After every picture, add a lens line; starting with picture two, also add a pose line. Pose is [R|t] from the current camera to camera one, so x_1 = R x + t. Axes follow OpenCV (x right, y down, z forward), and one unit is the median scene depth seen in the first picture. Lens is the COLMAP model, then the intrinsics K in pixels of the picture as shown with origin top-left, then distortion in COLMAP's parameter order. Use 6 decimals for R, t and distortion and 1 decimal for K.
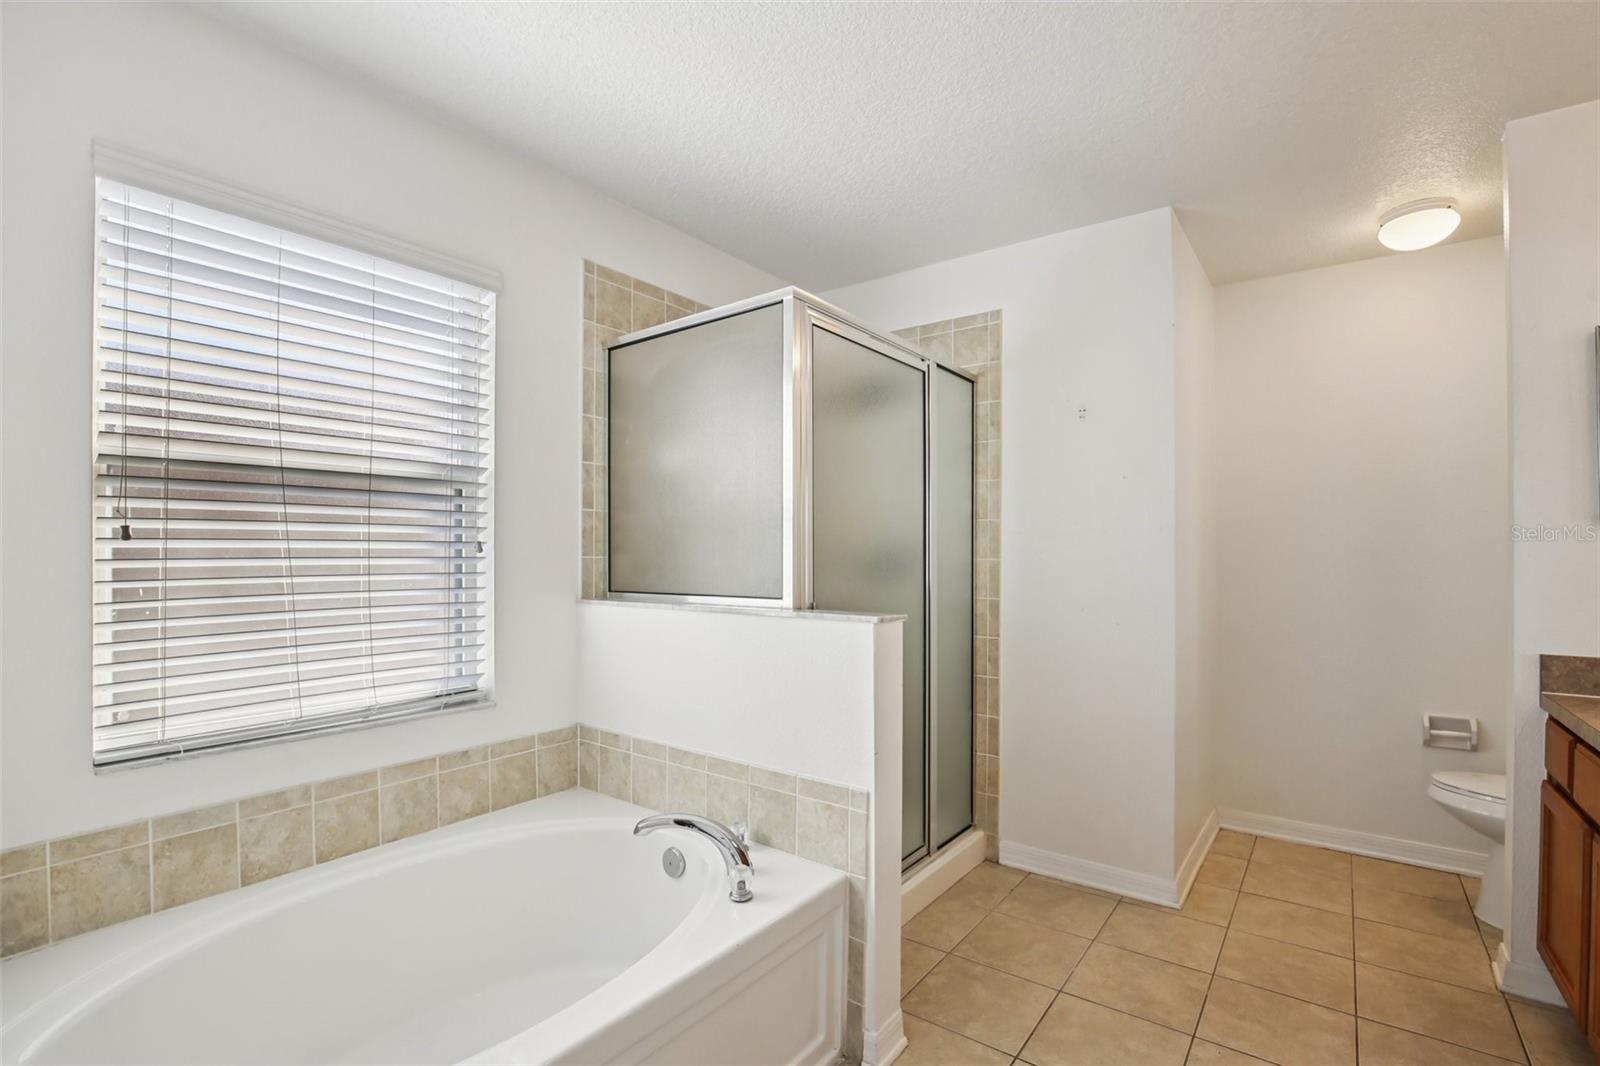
lens RADIAL K [[735.3, 0, 798.8], [0, 735.3, 550.1], [0, 0, 1]] dist [-0.042926, 0.010272]
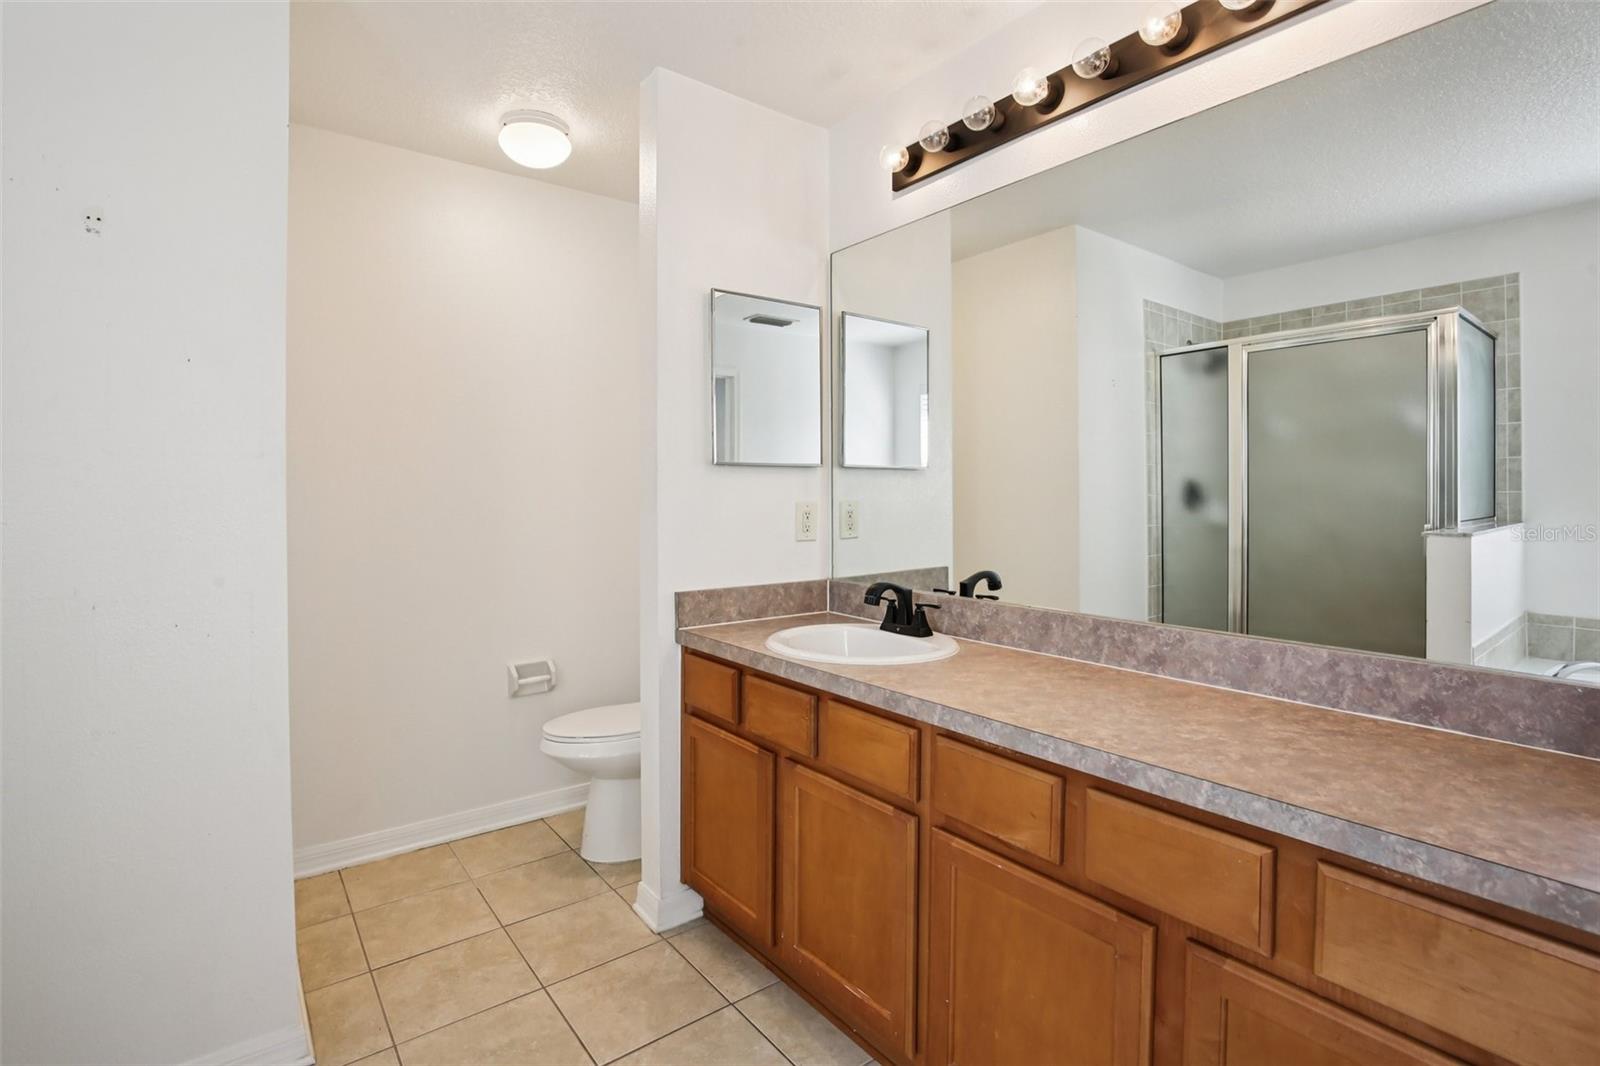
lens RADIAL K [[746.7, 0, 797.0], [0, 746.7, 495.1], [0, 0, 1]] dist [-0.034229, 0.000549]
pose [[0.268237, -0.005566, 0.963337, 0.039503], [0.000202, 0.999984, 0.005722, -0.000262], [-0.963353, -0.001340, 0.268233, 0.437130]]
